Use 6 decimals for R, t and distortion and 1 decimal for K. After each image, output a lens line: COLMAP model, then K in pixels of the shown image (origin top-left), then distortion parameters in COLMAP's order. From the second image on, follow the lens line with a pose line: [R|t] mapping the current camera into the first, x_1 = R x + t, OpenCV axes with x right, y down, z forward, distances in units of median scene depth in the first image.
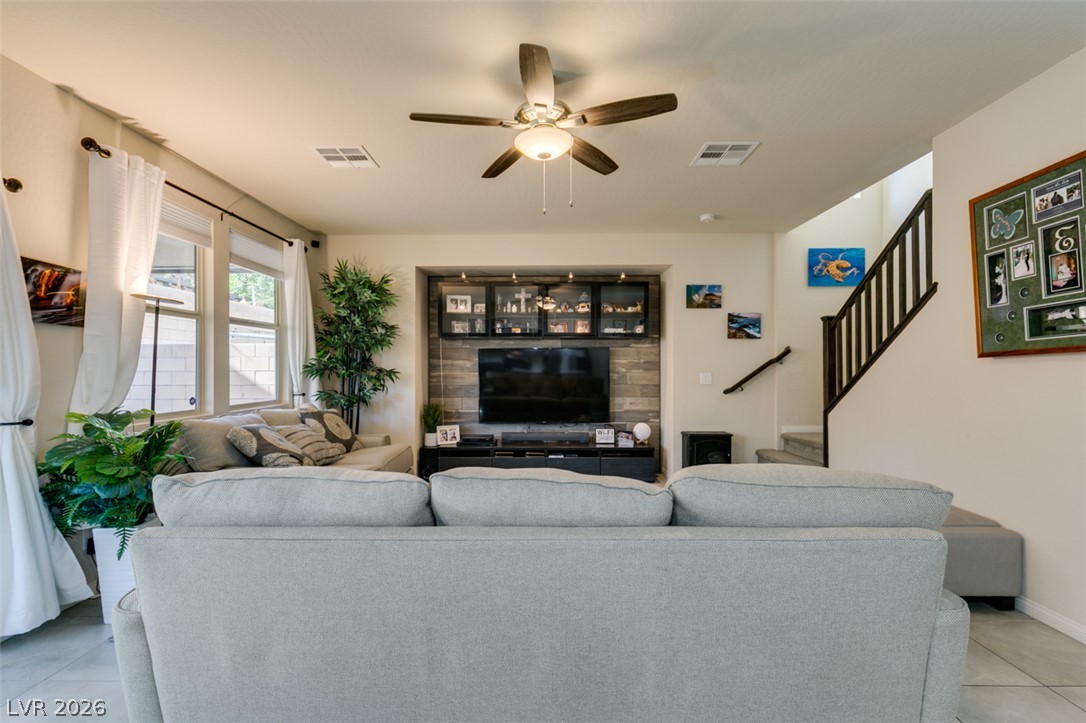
lens RADIAL K [[487.5, 0, 541.4], [0, 487.5, 365.2], [0, 0, 1]] dist [0.006310, -0.001246]
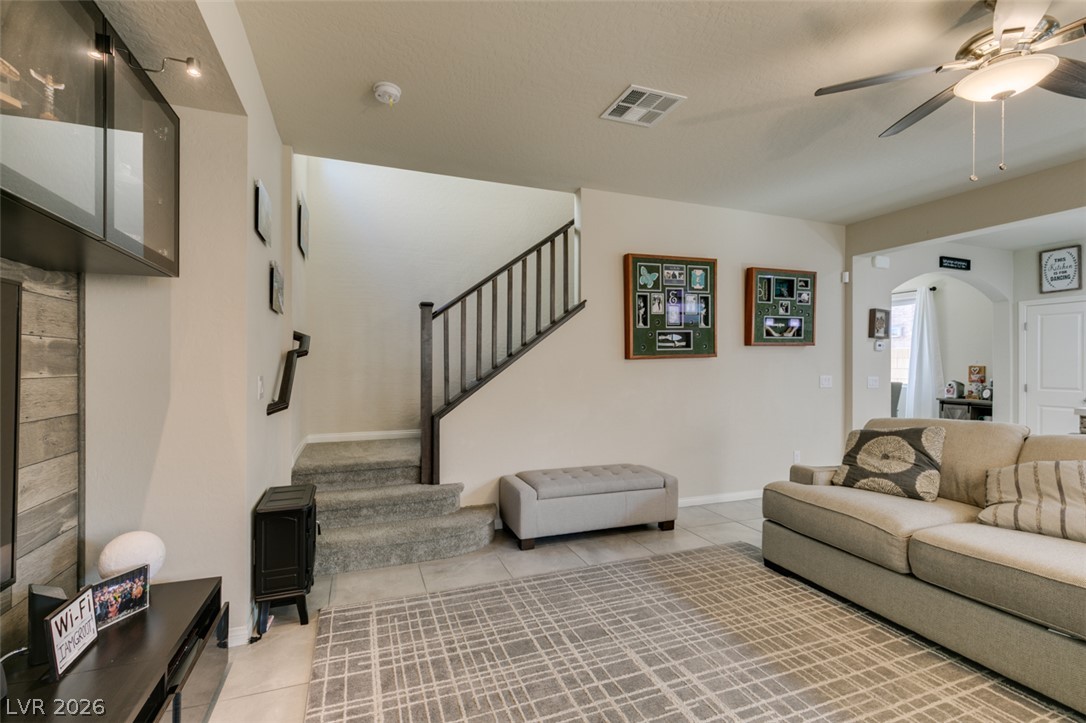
lens RADIAL K [[487.5, 0, 541.4], [0, 487.5, 365.2], [0, 0, 1]] dist [0.006310, -0.001246]
pose [[-0.365135, -0.002999, 0.930950, -0.216975], [-0.010262, 0.999947, -0.000803, 0.004145], [-0.930898, -0.009847, -0.365146, 0.937853]]
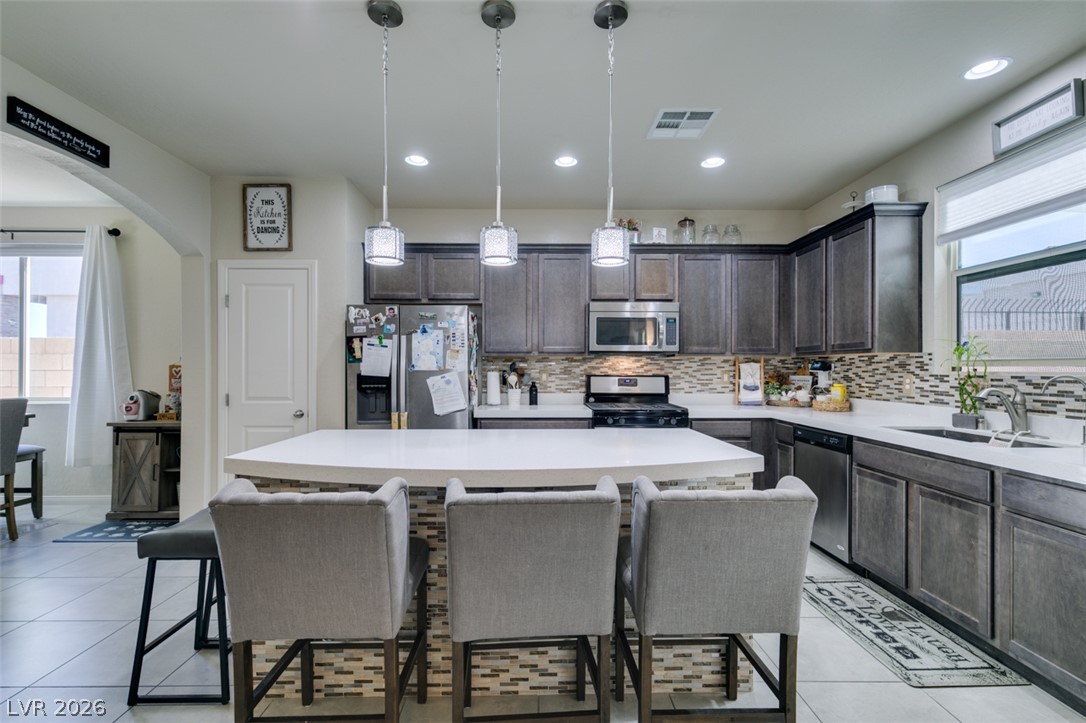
lens RADIAL K [[481.8, 0, 543.5], [0, 481.8, 367.0], [0, 0, 1]] dist [0.000952, -0.000116]
pose [[-0.999665, -0.000931, -0.025873, -0.003216], [-0.000751, 0.999975, -0.006975, 0.001554], [0.025879, -0.006954, -0.999641, 0.169168]]
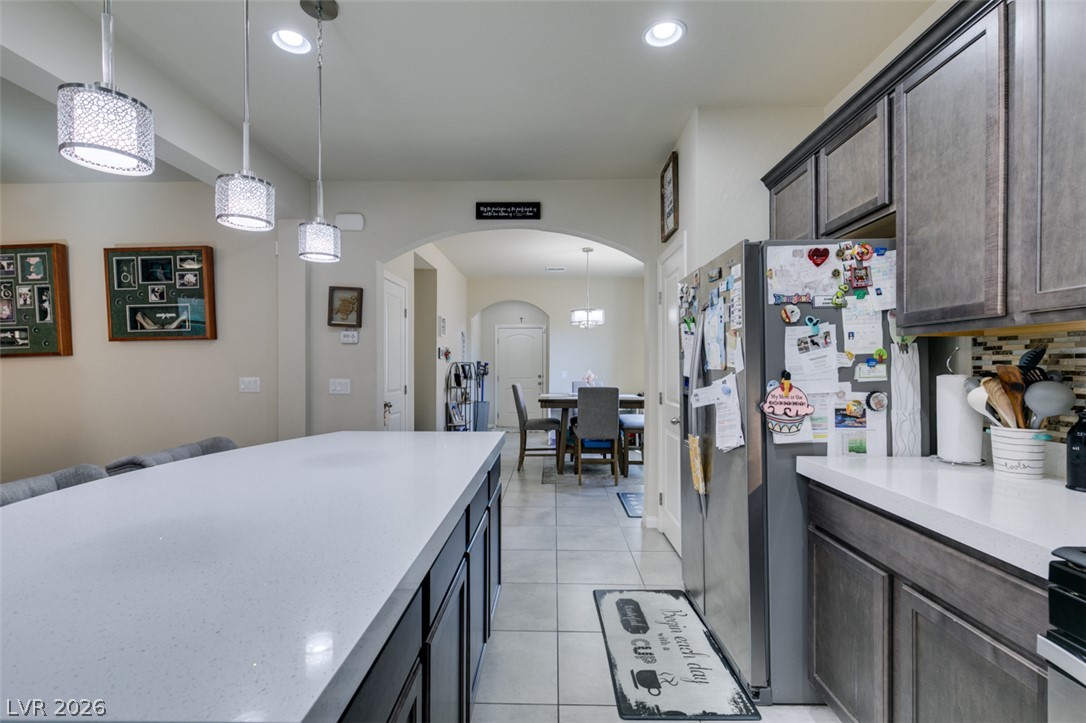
lens RADIAL K [[481.8, 0, 543.5], [0, 481.8, 367.0], [0, 0, 1]] dist [0.000952, -0.000116]
pose [[0.013491, -0.003078, 0.999904, -0.257931], [-0.004103, 0.999987, 0.003134, -0.001909], [-0.999901, -0.004145, 0.013478, -0.391524]]
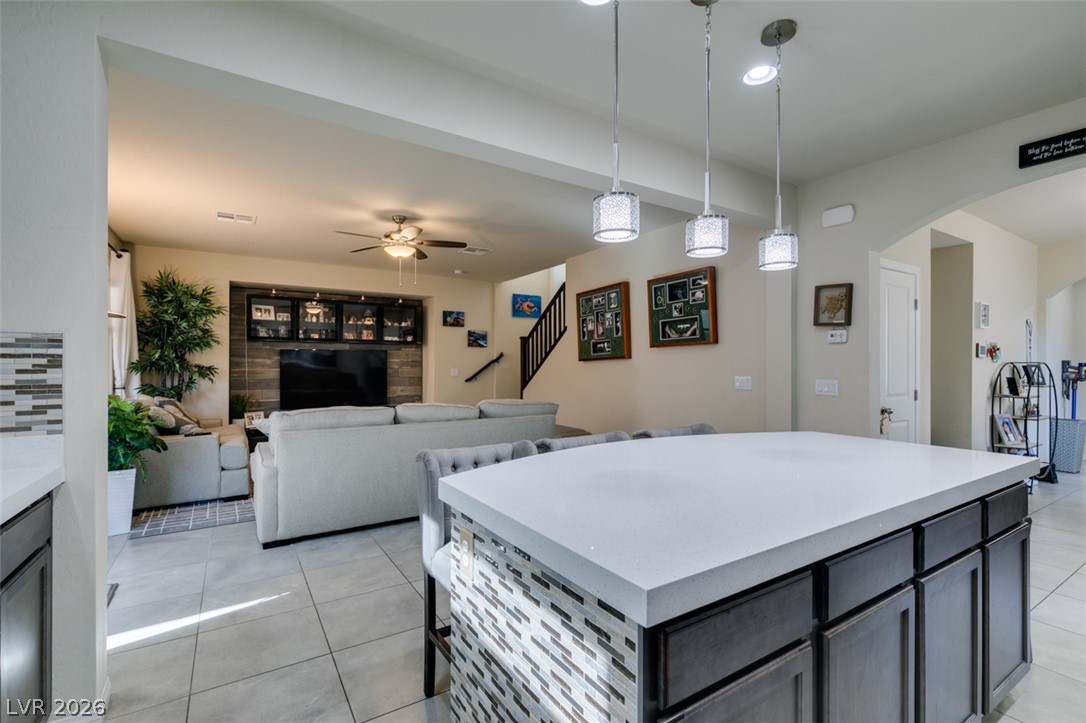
lens RADIAL K [[487.5, 0, 541.4], [0, 487.5, 365.2], [0, 0, 1]] dist [0.006310, -0.001246]
pose [[0.839139, 0.002323, 0.543912, -0.274715], [-0.005331, 0.999978, 0.003954, -0.002490], [-0.543890, -0.006217, 0.839133, -0.448879]]
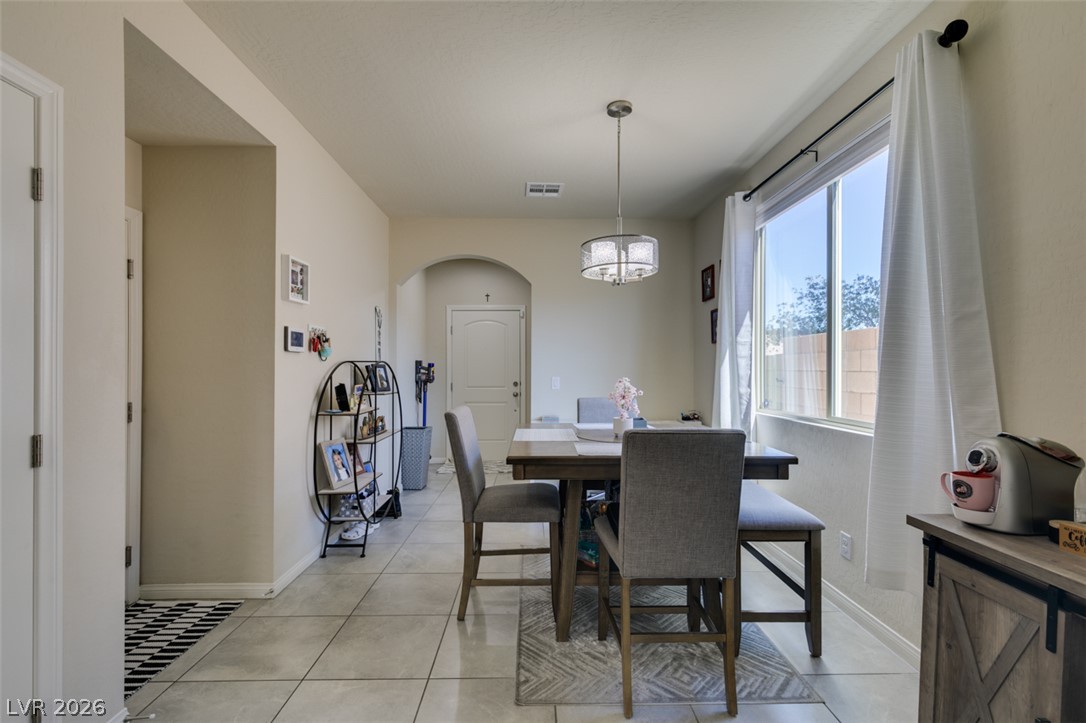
lens RADIAL K [[487.5, 0, 541.4], [0, 487.5, 365.2], [0, 0, 1]] dist [0.006310, -0.001246]
pose [[-0.026997, 0.006238, 0.999616, 0.381555], [-0.005629, 0.999964, -0.006393, -0.000187], [-0.999620, -0.005800, -0.026960, -0.383549]]
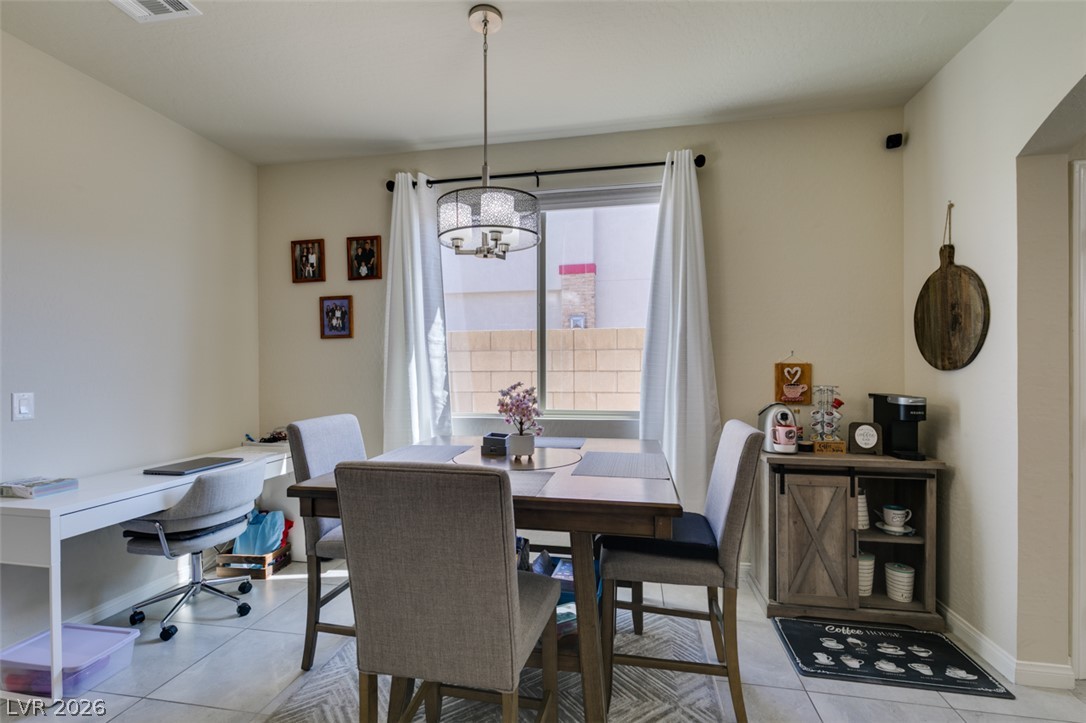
lens RADIAL K [[481.8, 0, 543.5], [0, 481.8, 367.0], [0, 0, 1]] dist [0.000952, -0.000116]
pose [[-0.985121, 0.005079, 0.171787, 0.794400], [0.005174, 0.999987, 0.000102, -0.004176], [-0.171785, 0.000990, -0.985134, -0.111351]]
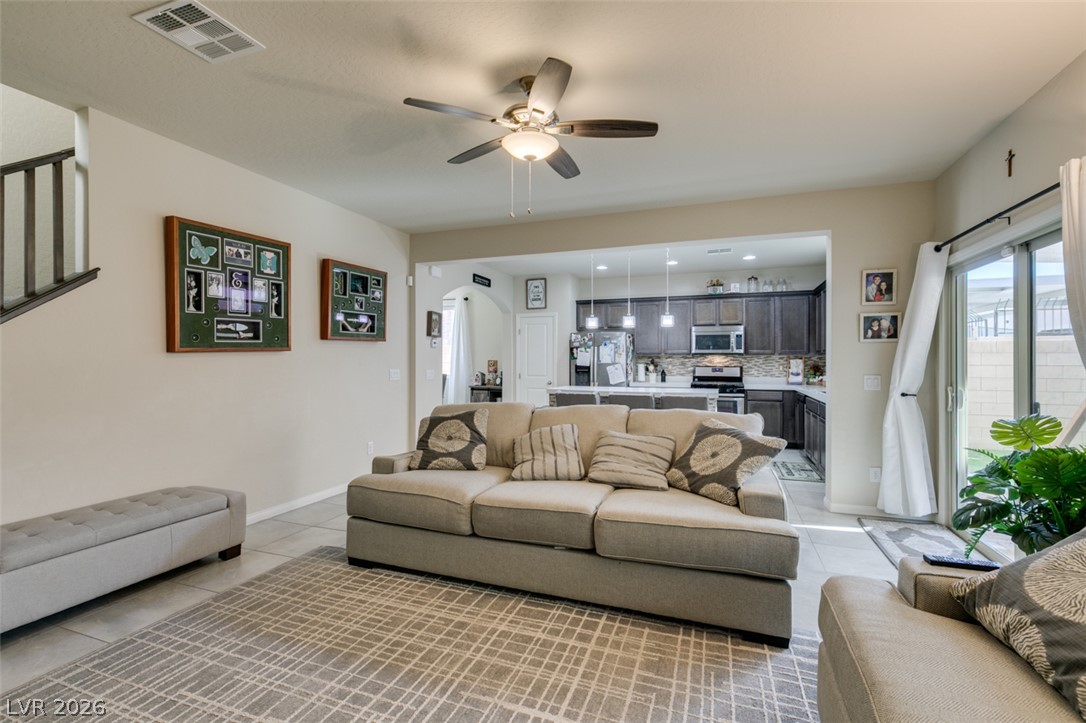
lens RADIAL K [[488.3, 0, 544.4], [0, 488.3, 359.1], [0, 0, 1]] dist [0.003483, -0.000201]
pose [[-0.940704, -0.001028, 0.339228, -0.180320], [-0.004534, 0.999944, -0.009545, 0.004640], [-0.339199, -0.010517, -0.940656, 0.937241]]
